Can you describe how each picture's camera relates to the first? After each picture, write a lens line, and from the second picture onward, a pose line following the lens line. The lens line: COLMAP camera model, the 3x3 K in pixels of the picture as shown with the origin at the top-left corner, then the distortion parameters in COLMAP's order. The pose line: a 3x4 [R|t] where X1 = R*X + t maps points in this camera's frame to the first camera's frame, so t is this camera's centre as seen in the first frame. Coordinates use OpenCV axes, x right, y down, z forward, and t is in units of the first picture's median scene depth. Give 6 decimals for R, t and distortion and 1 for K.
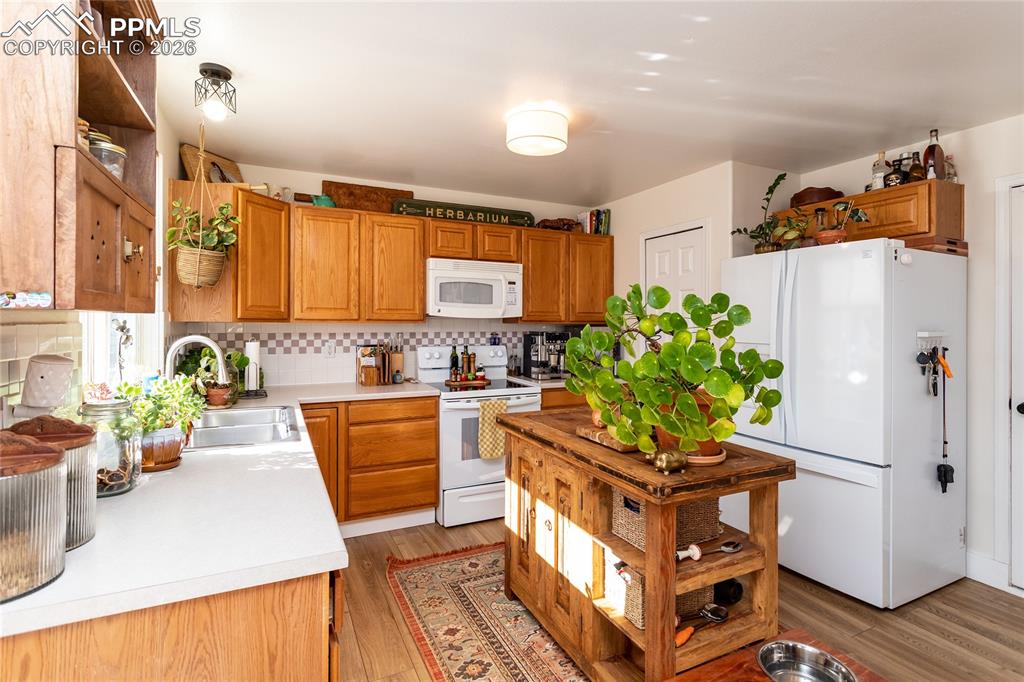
lens RADIAL K [[494.7, 0, 487.4], [0, 494.7, 322.2], [0, 0, 1]] dist [-0.009241, 0.005514]
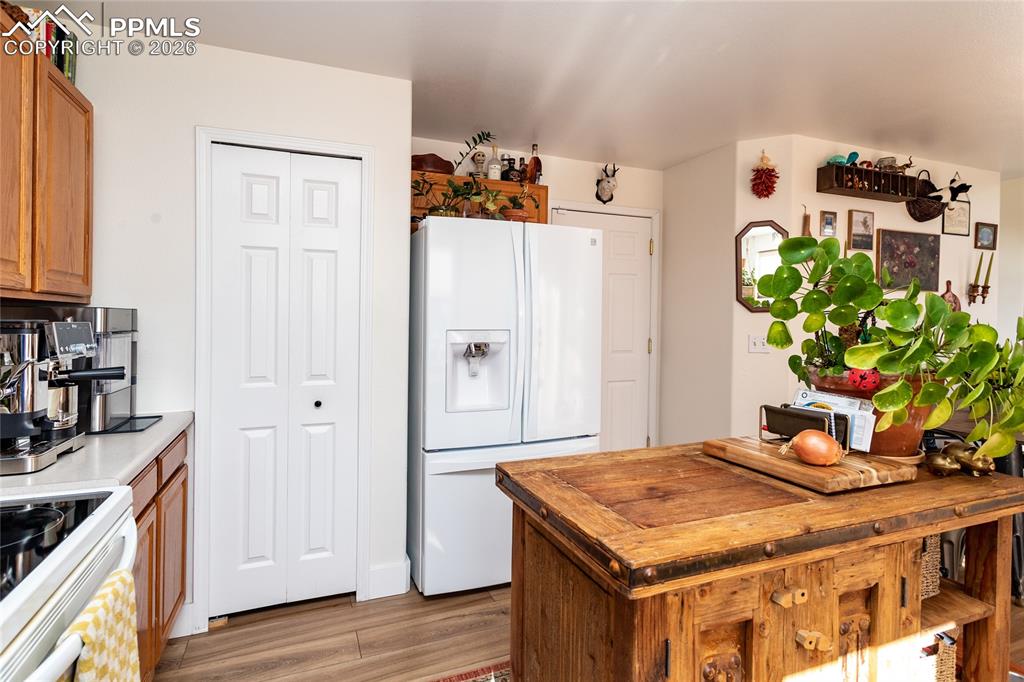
lens RADIAL K [[494.7, 0, 486.9], [0, 494.7, 327.7], [0, 0, 1]] dist [-0.009241, 0.005514]
pose [[0.072277, -0.024354, 0.997087, -0.247165], [-0.002528, 0.999694, 0.024601, 0.022168], [-0.997381, -0.004299, 0.072193, 0.865417]]
